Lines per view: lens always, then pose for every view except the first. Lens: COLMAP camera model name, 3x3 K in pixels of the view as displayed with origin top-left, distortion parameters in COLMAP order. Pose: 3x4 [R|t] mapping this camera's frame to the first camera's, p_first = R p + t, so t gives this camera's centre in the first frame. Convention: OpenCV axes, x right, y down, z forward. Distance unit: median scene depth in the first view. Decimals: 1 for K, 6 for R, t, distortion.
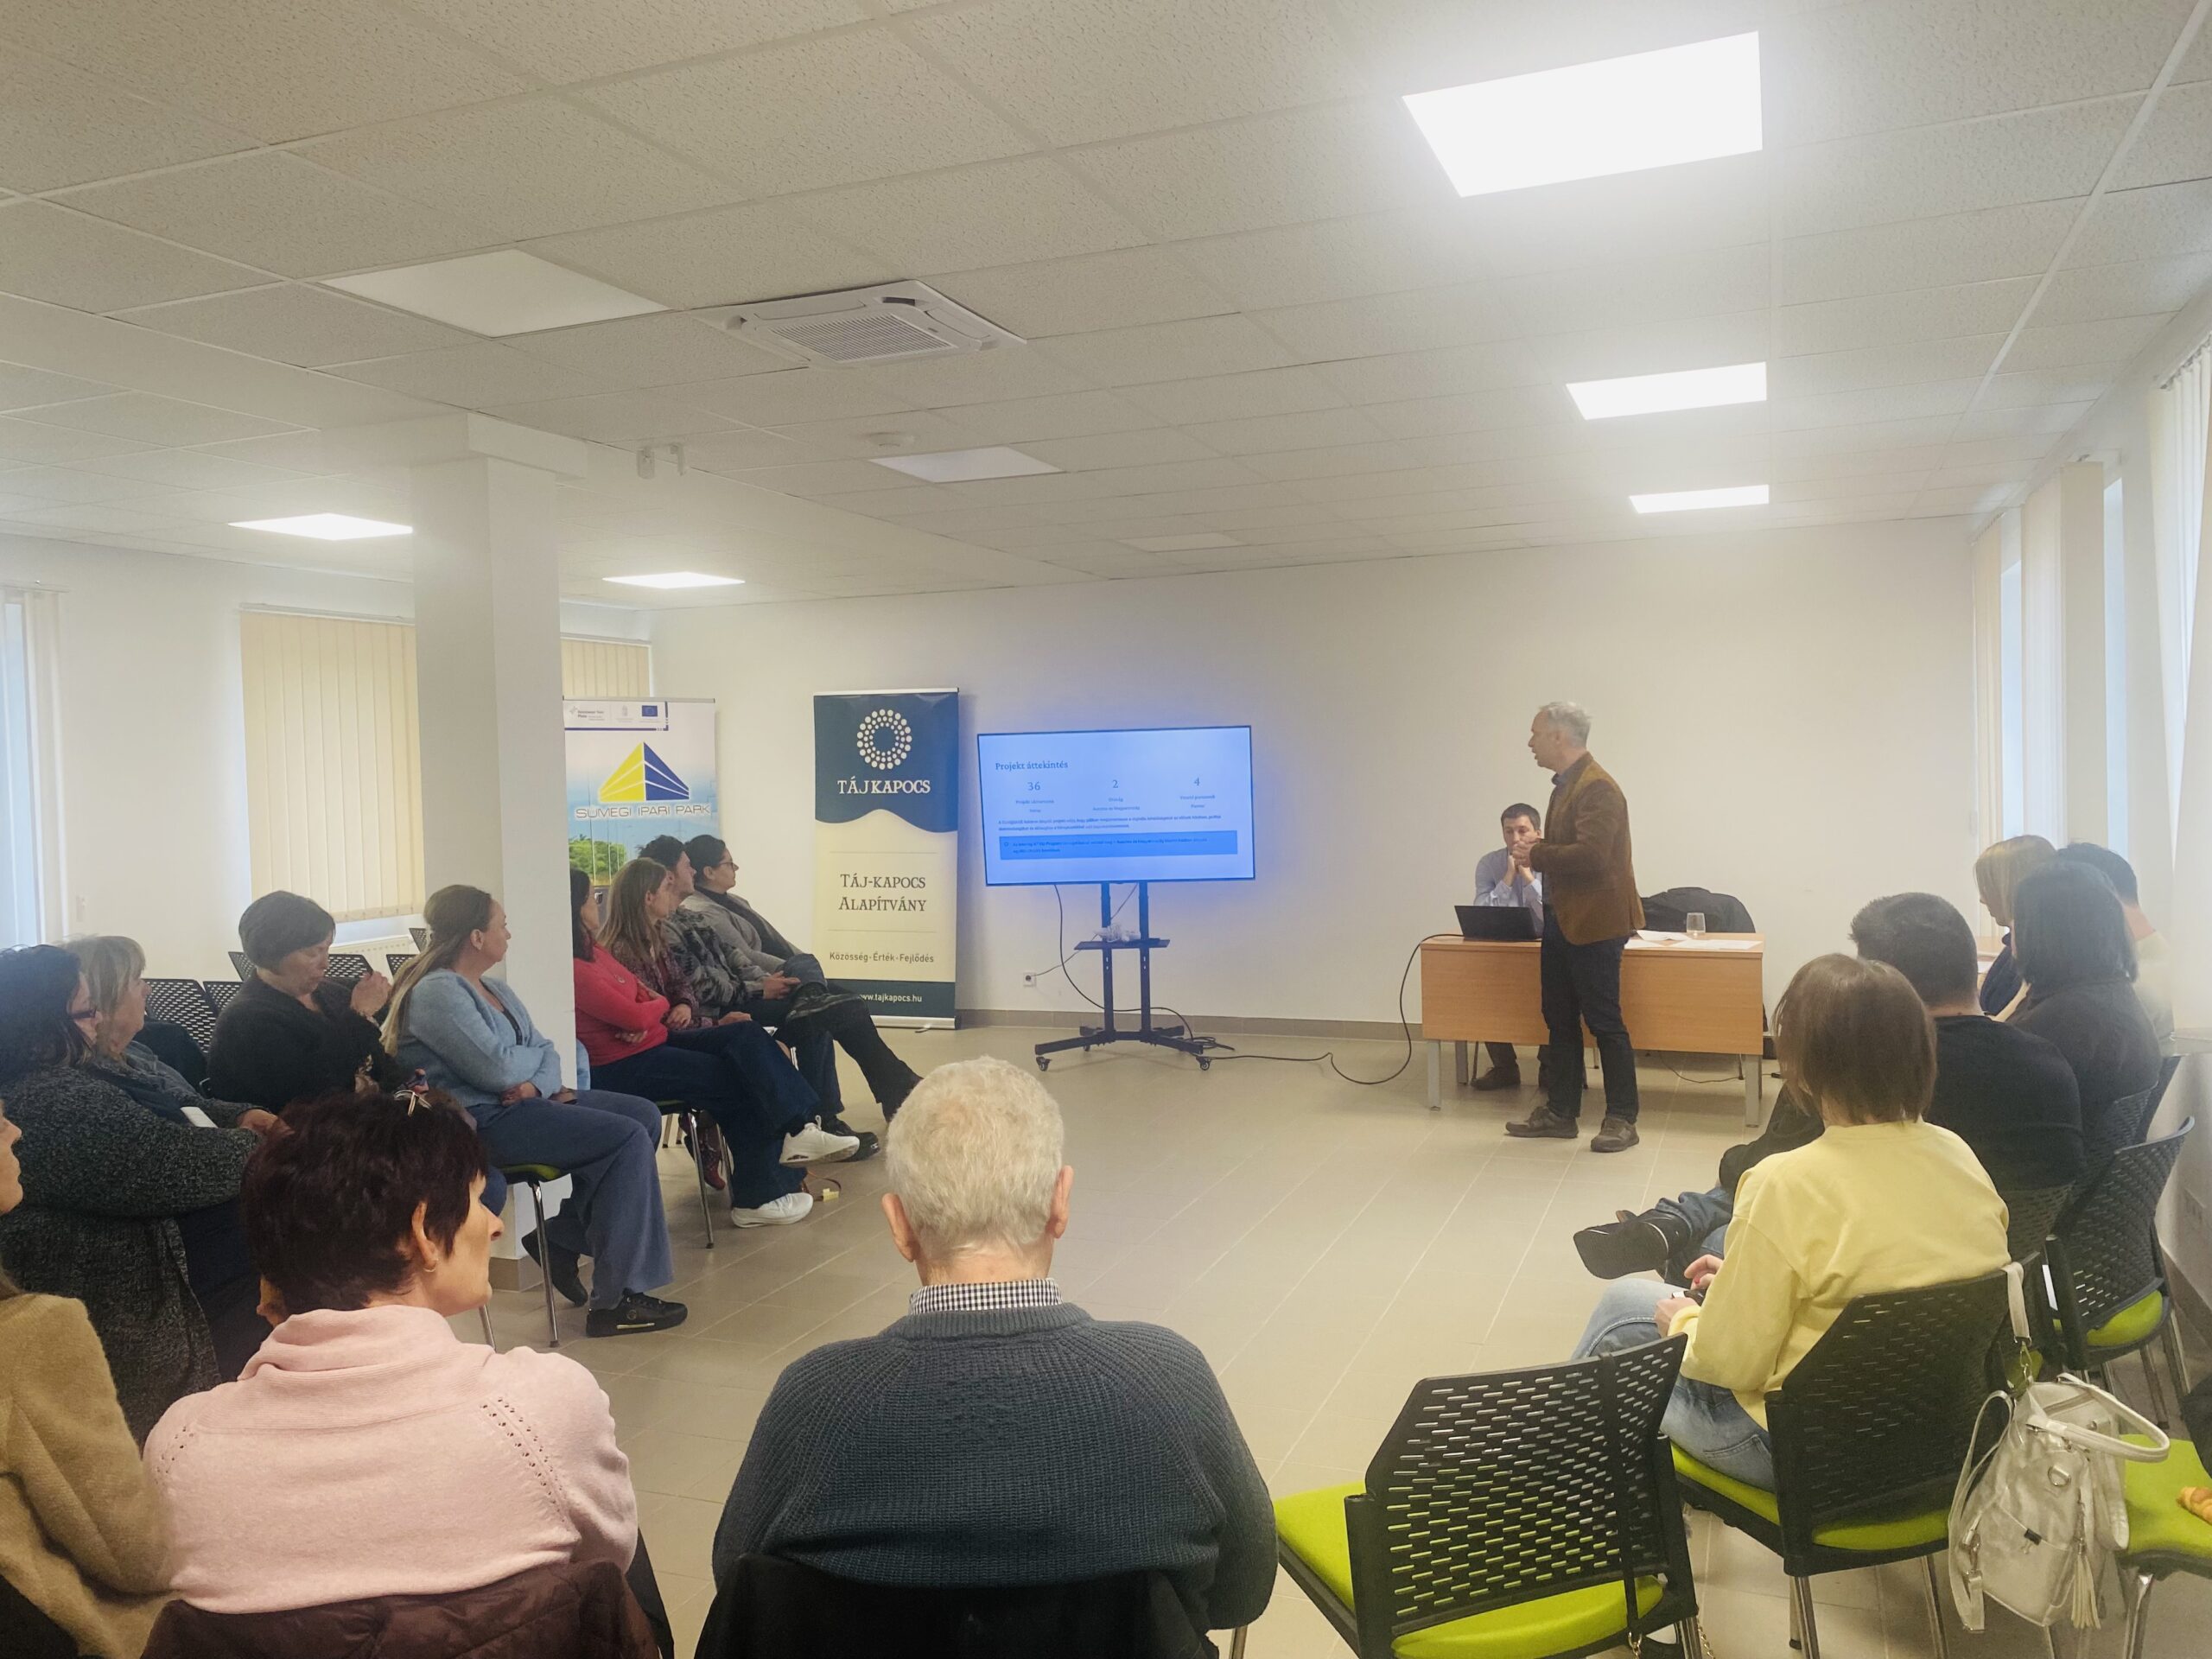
lens RADIAL K [[1676.5, 0, 1104.0], [0, 1676.5, 831.0], [0, 0, 1]] dist [0.053097, -0.001350]
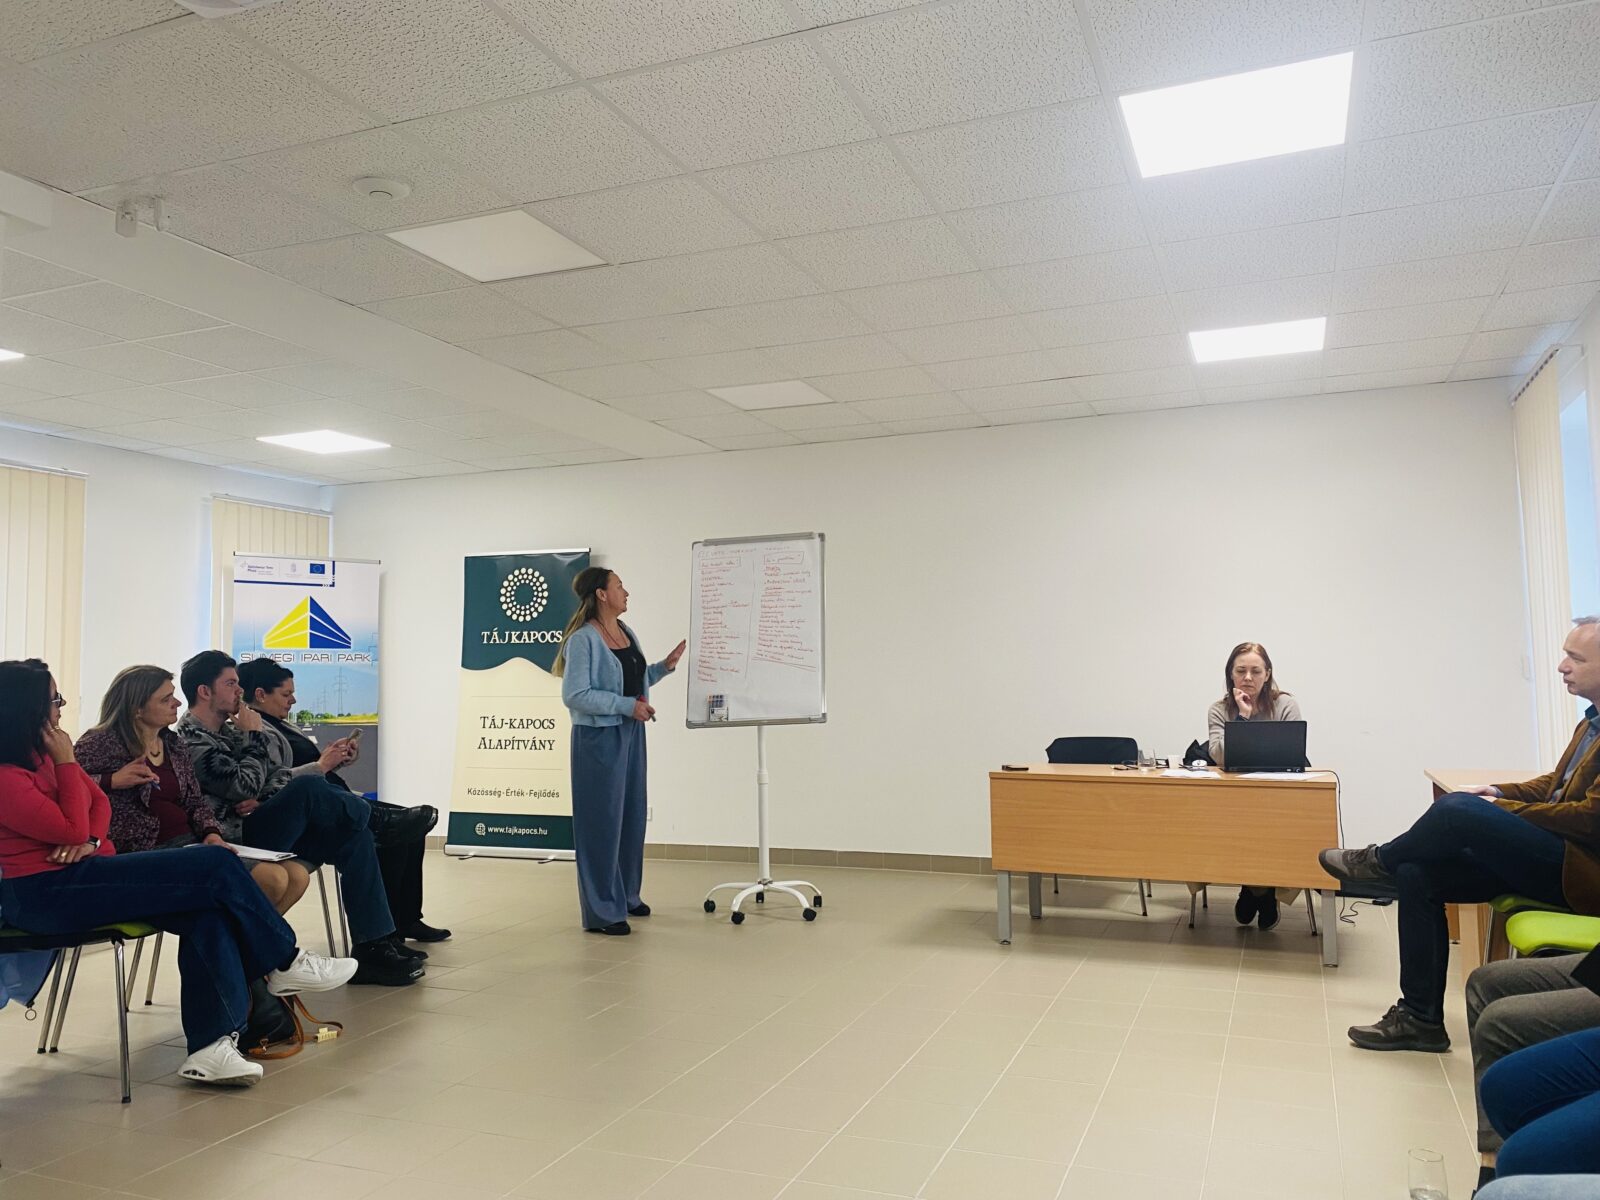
lens RADIAL K [[1212.6, 0, 802.1], [0, 1212.6, 594.8], [0, 0, 1]] dist [0.053097, -0.001350]
pose [[0.999888, 0.011561, -0.009475, 0.060993], [-0.012534, 0.993844, -0.110075, 0.031972], [0.008144, 0.110182, 0.993878, 0.200024]]
